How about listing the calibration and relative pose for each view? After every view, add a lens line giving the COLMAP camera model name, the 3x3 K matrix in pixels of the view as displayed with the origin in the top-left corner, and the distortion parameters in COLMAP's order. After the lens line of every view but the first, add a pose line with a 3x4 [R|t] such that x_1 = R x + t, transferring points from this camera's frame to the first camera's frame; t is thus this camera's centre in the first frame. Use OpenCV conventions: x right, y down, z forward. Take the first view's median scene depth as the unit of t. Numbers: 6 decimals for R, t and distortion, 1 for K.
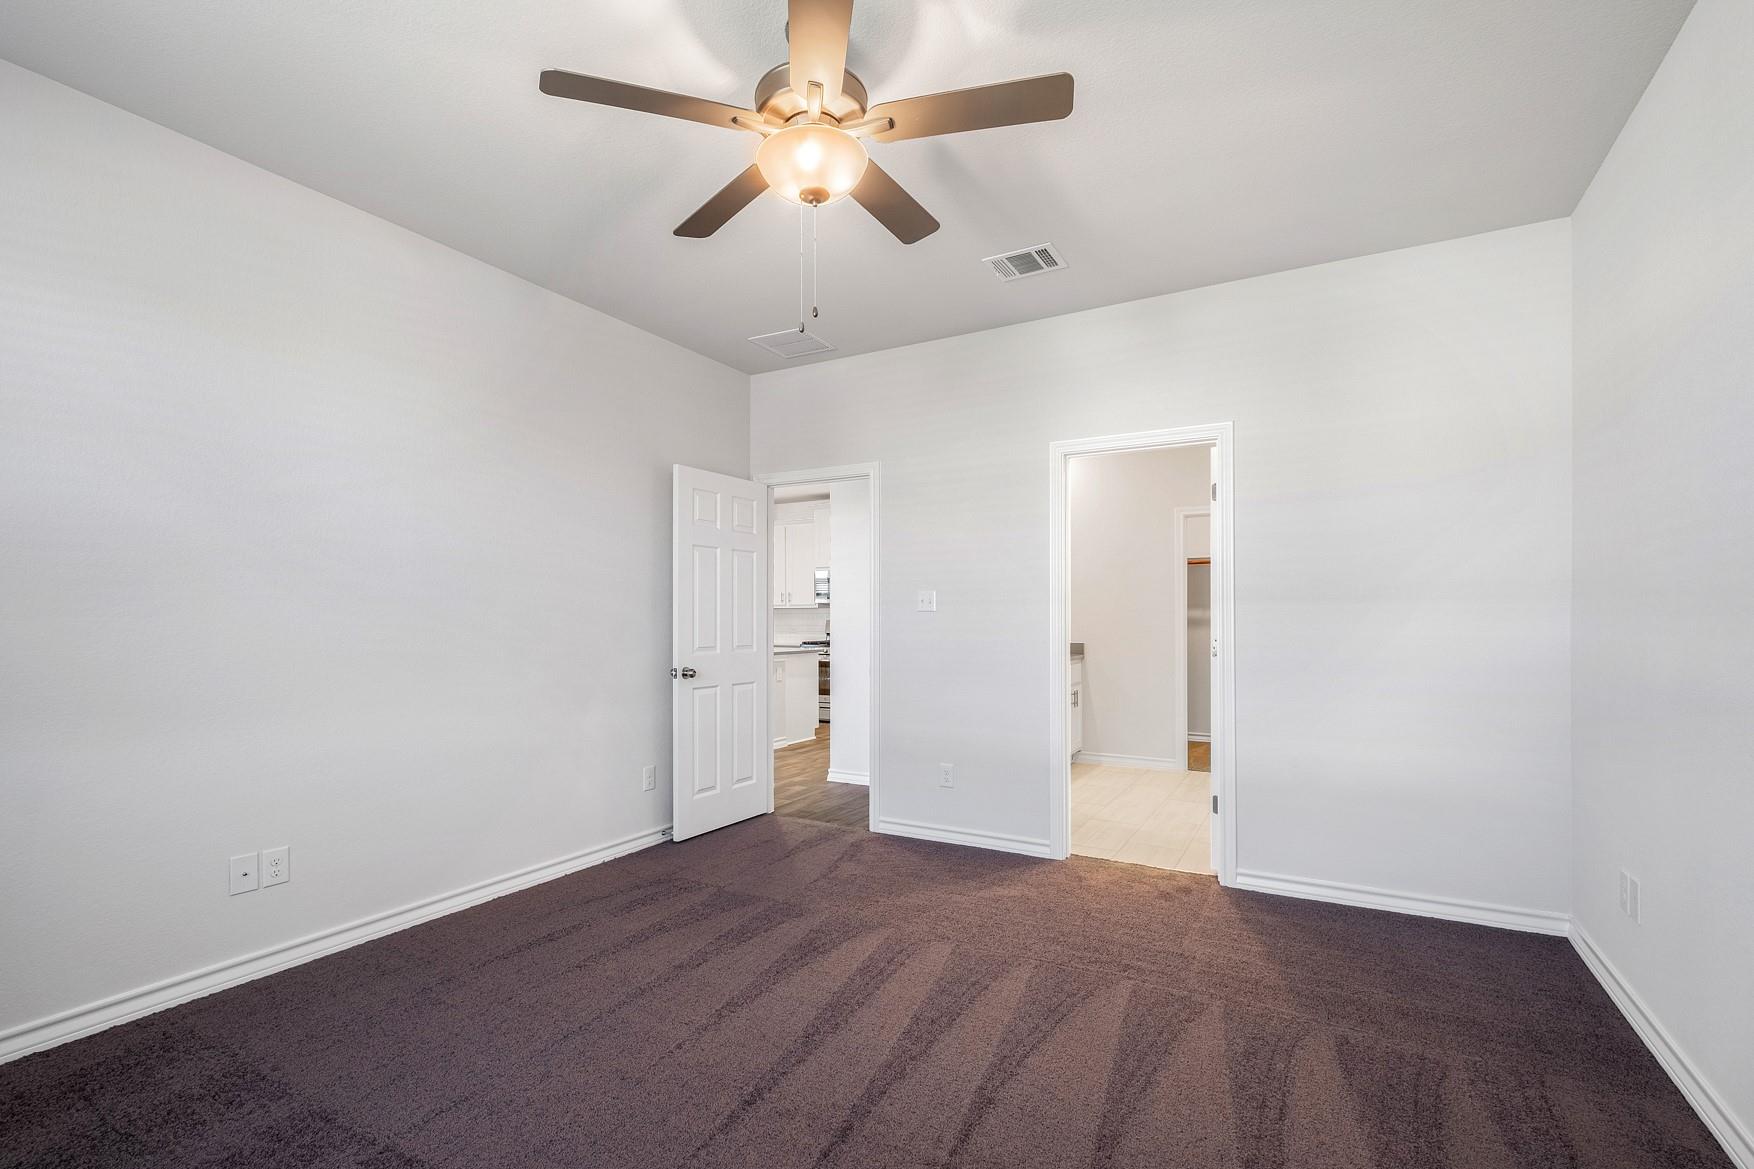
lens RADIAL K [[790.5, 0, 876.4], [0, 790.5, 599.6], [0, 0, 1]] dist [0.000785, -0.000176]
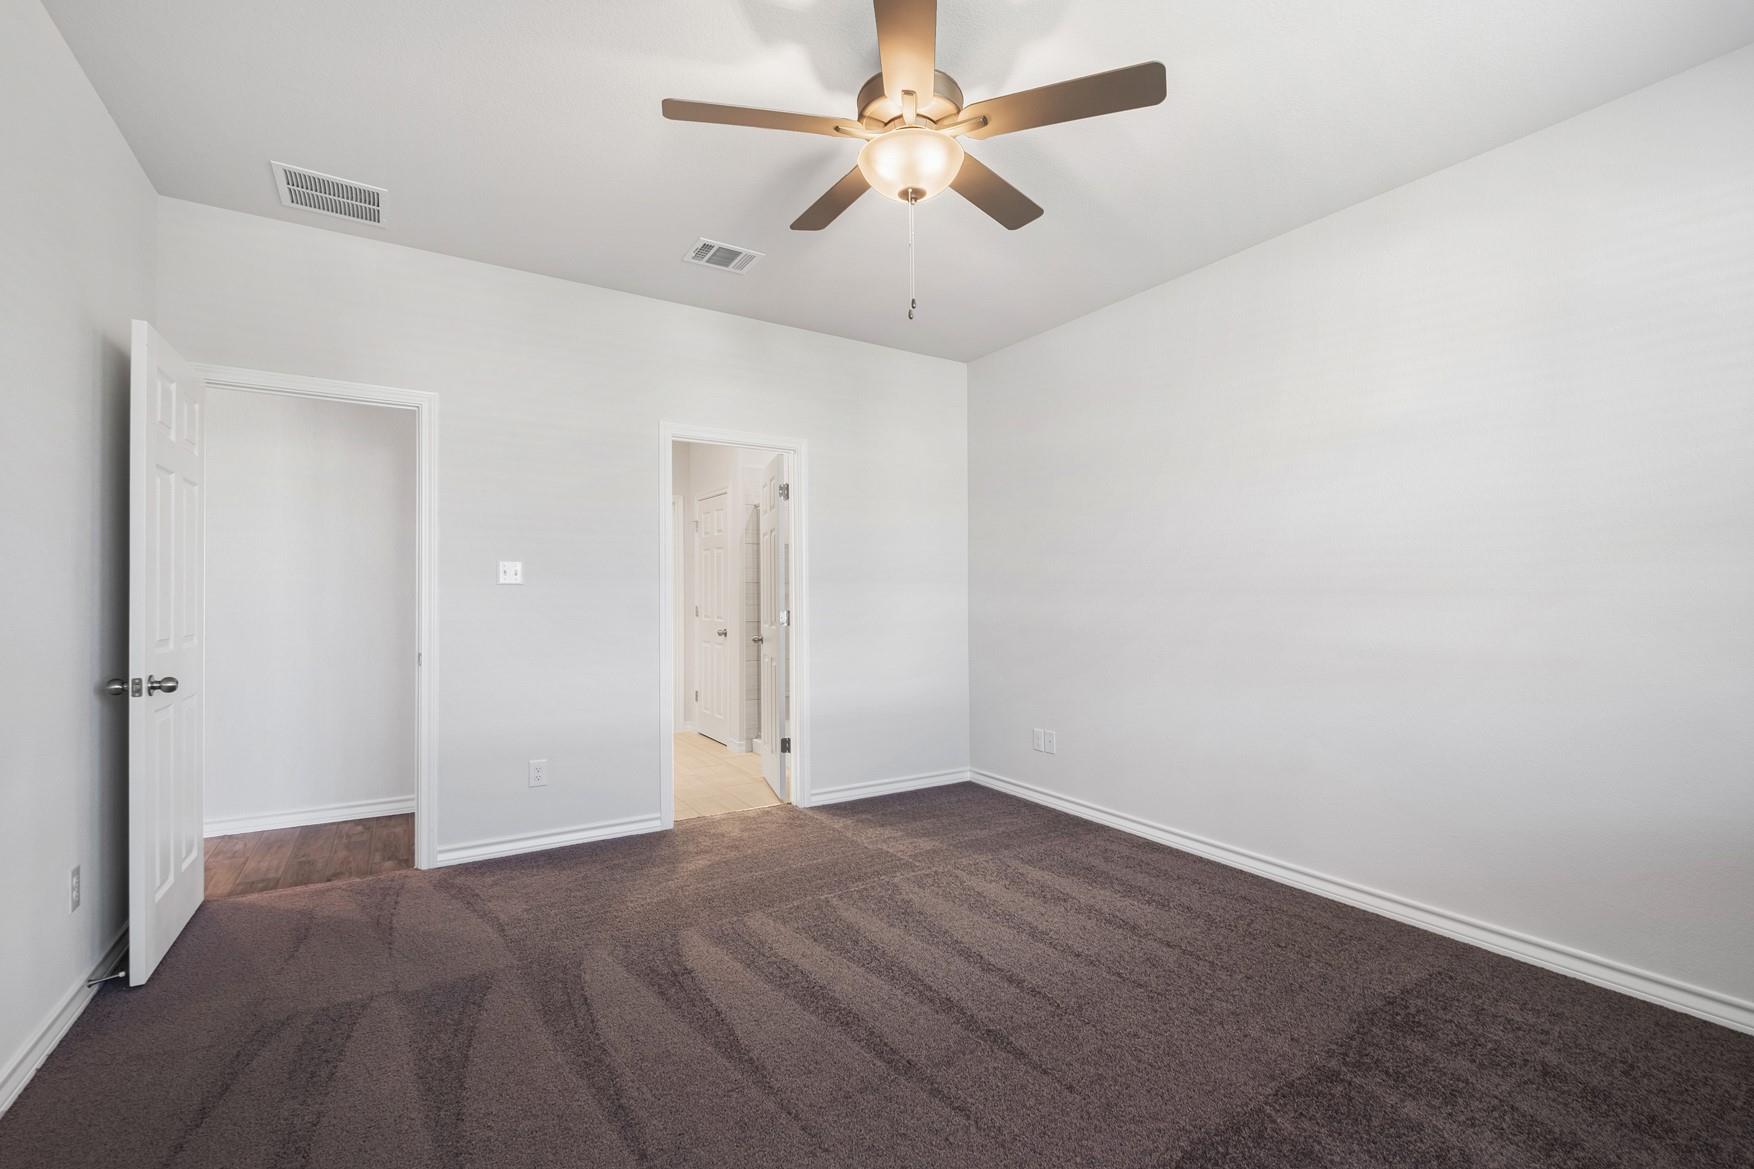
lens RADIAL K [[769.3, 0, 884.5], [0, 769.3, 578.5], [0, 0, 1]] dist [-0.004414, -0.000934]
pose [[0.476601, 0.015735, 0.878979, -0.494960], [-0.021815, 0.999744, -0.006068, 0.003854], [-0.878849, -0.016283, 0.476822, 0.271839]]
